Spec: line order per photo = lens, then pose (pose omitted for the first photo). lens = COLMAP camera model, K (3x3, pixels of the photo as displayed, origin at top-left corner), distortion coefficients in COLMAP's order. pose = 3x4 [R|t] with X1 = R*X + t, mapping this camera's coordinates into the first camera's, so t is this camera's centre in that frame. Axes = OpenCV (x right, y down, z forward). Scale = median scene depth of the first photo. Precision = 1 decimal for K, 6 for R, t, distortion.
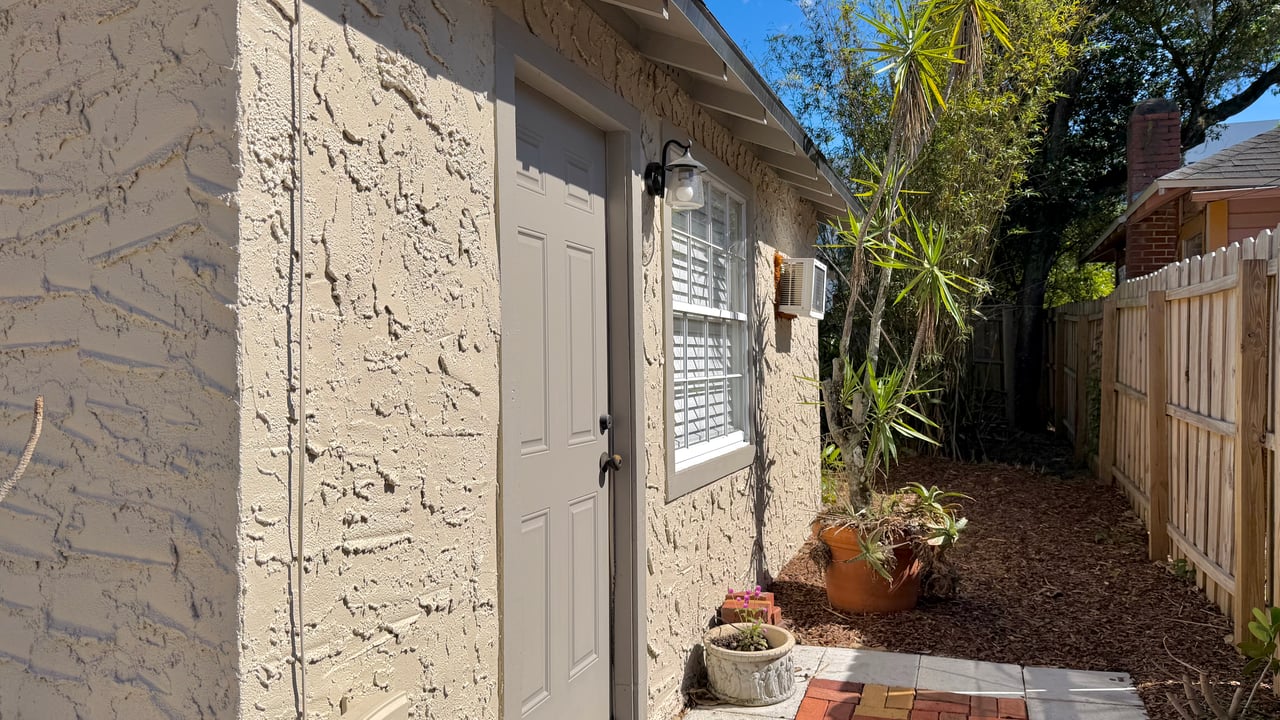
lens RADIAL K [[898.6, 0, 613.0], [0, 898.6, 426.9], [0, 0, 1]] dist [0.002818, -0.001125]
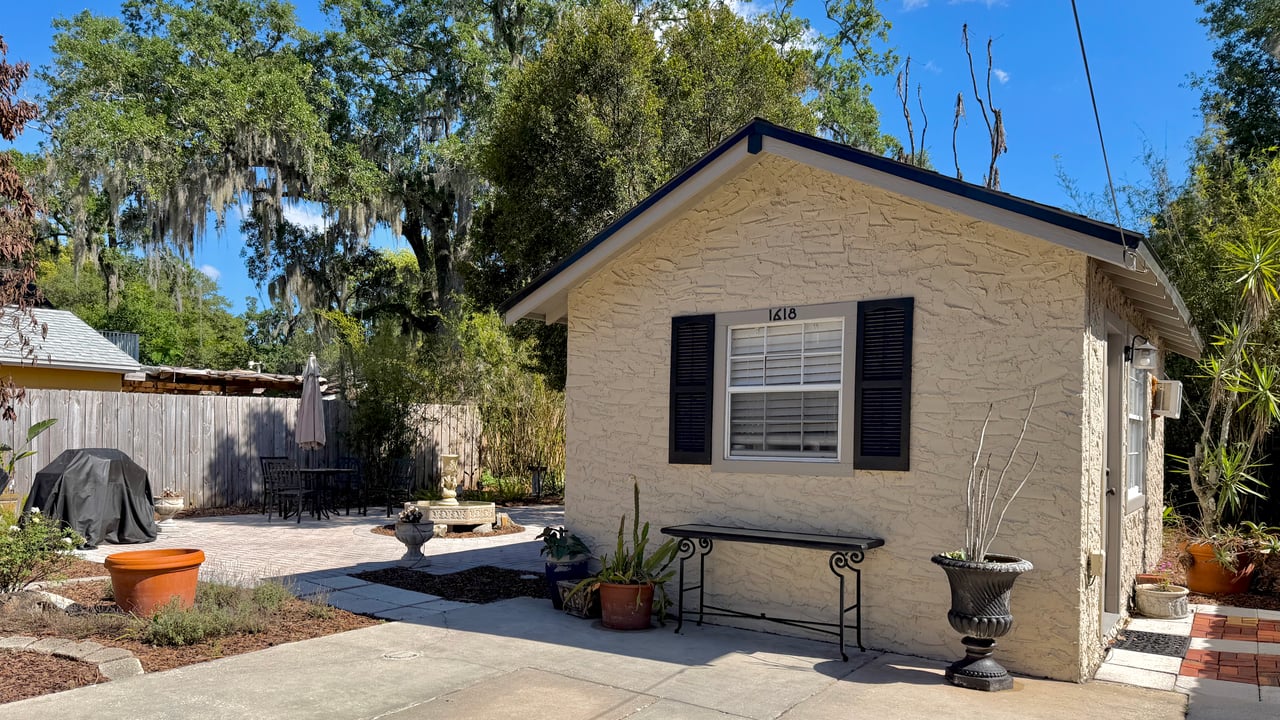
lens RADIAL K [[886.1, 0, 635.8], [0, 886.1, 503.5], [0, 0, 1]] dist [-0.000137, -0.032038]
pose [[0.973724, 0.040464, -0.224106, -0.441845], [-0.040009, 0.999178, 0.006572, 0.070776], [0.224187, 0.002567, 0.974543, -0.914526]]
